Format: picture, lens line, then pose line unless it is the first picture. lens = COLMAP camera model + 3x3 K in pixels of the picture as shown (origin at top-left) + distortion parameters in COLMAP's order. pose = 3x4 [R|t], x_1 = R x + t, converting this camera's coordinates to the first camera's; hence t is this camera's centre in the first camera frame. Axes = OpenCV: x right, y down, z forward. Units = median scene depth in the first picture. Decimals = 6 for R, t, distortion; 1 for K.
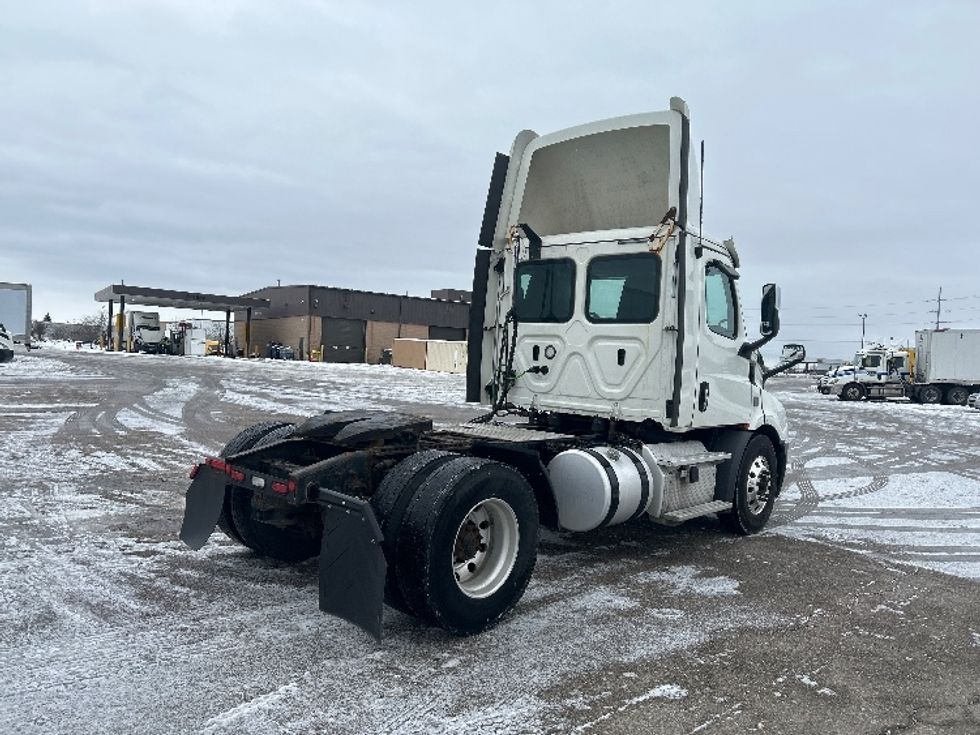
lens RADIAL K [[716.3, 0, 481.3], [0, 716.3, 370.2], [0, 0, 1]] dist [0.052919, -0.047734]
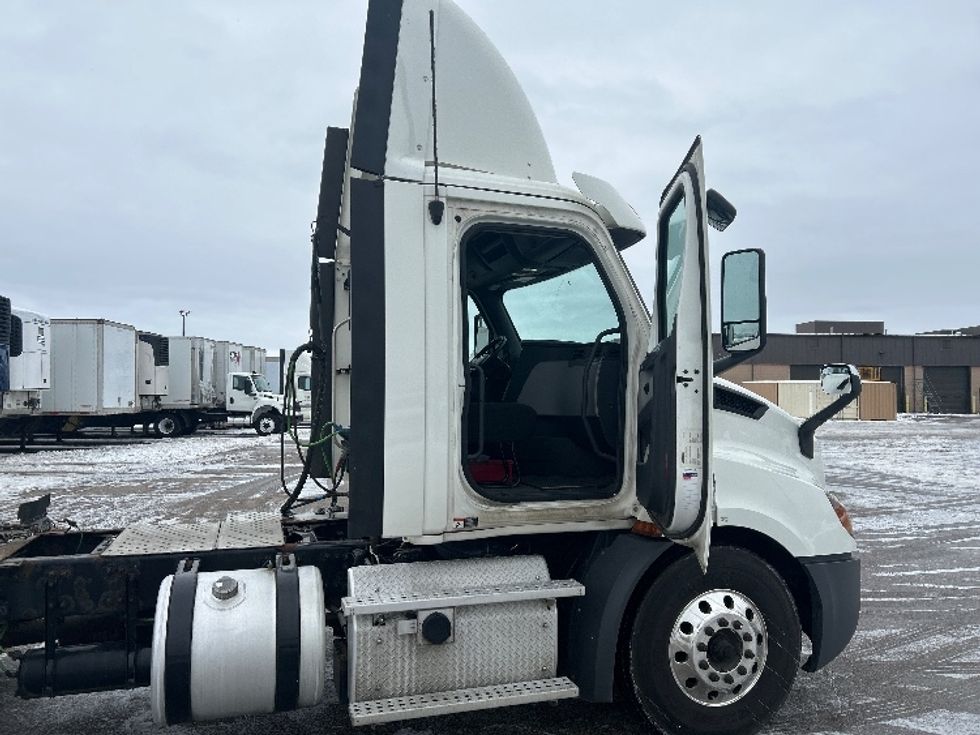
lens RADIAL K [[726.8, 0, 490.0], [0, 726.8, 367.5], [0, 0, 1]] dist [0.065075, -0.055524]
pose [[0.872431, -0.067692, -0.484026, 0.551468], [0.033622, 0.996328, -0.078738, -0.000720], [0.487579, 0.052420, 0.871504, 0.504813]]
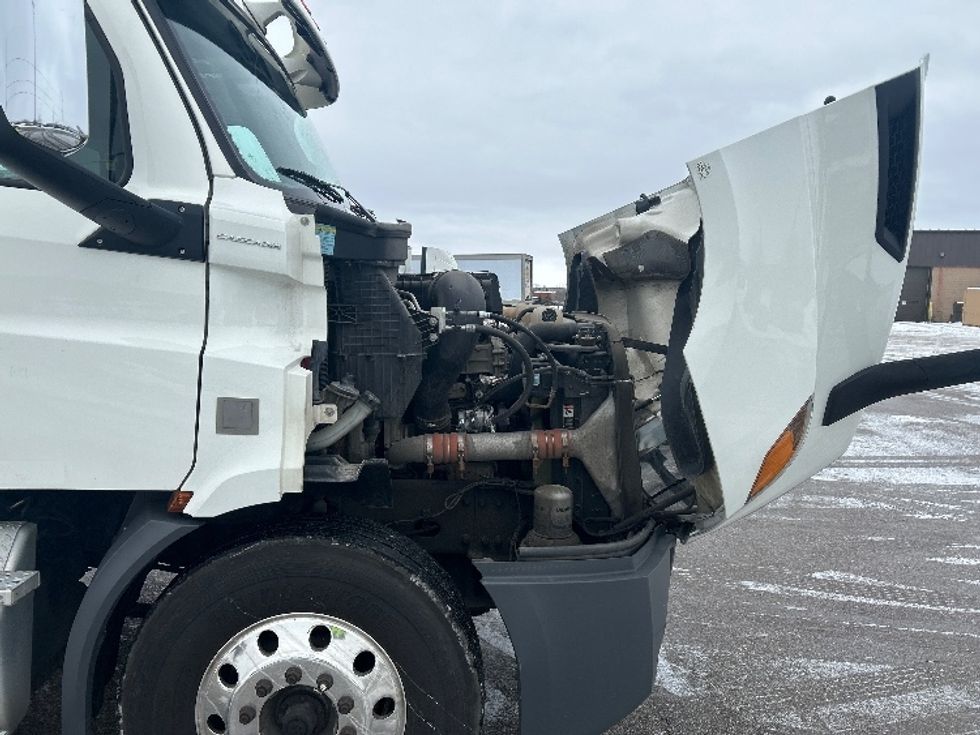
lens RADIAL K [[733.1, 0, 477.9], [0, 733.1, 366.1], [0, 0, 1]] dist [0.057180, -0.054703]
pose [[0.716186, 0.032532, -0.697151, 0.684588], [-0.000808, 0.998951, 0.045785, 0.012989], [0.697909, -0.032227, 0.715461, 0.922216]]
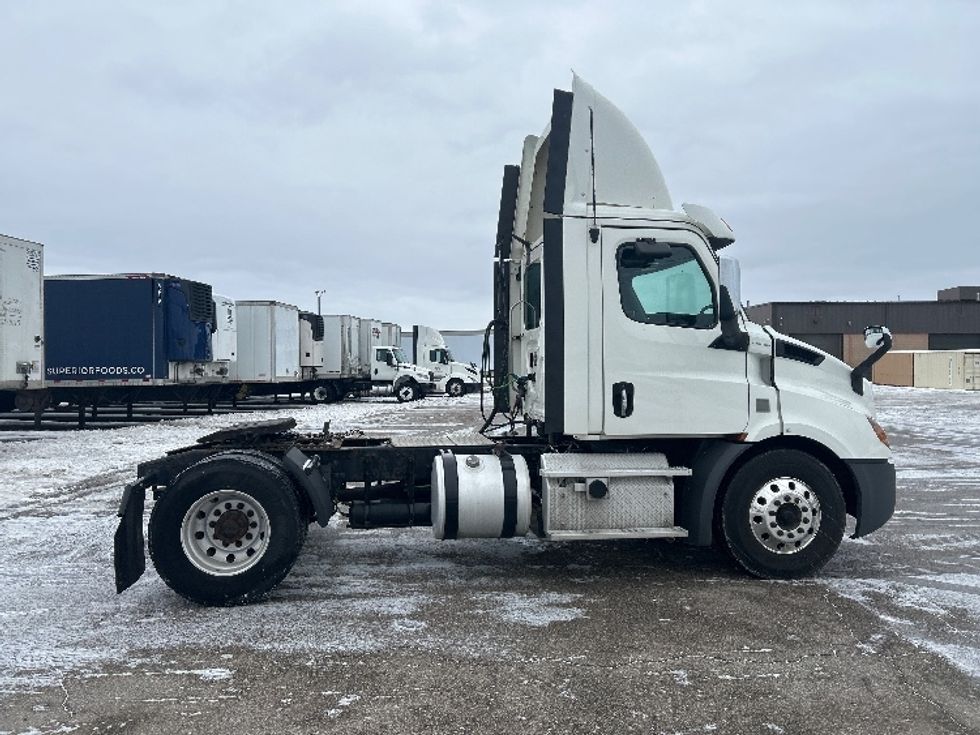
lens RADIAL K [[721.0, 0, 485.8], [0, 721.0, 351.0], [0, 0, 1]] dist [0.065612, -0.071592]
pose [[0.781880, -0.067569, -0.619757, 0.680528], [0.029735, 0.997020, -0.071186, 0.034553], [0.622719, 0.037231, 0.781559, 0.215389]]
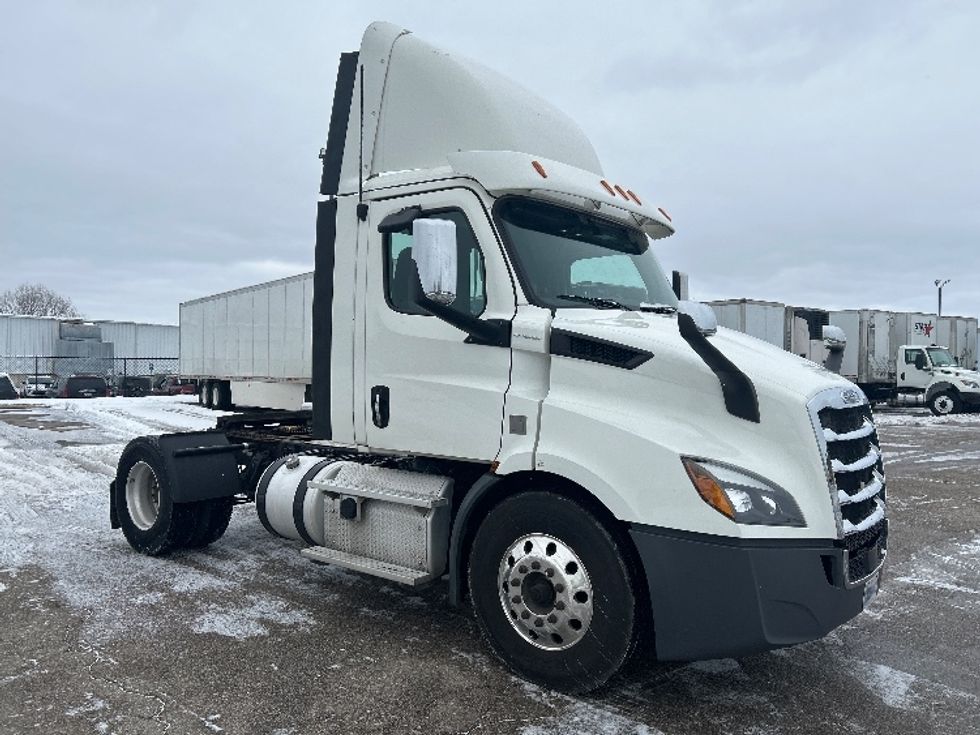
lens RADIAL K [[726.8, 0, 490.0], [0, 726.8, 367.5], [0, 0, 1]] dist [0.065075, -0.055524]
pose [[0.081885, -0.049636, -0.995405, 0.983694], [-0.027887, 0.998254, -0.052073, 0.032047], [0.996252, 0.032023, 0.080358, 0.997359]]
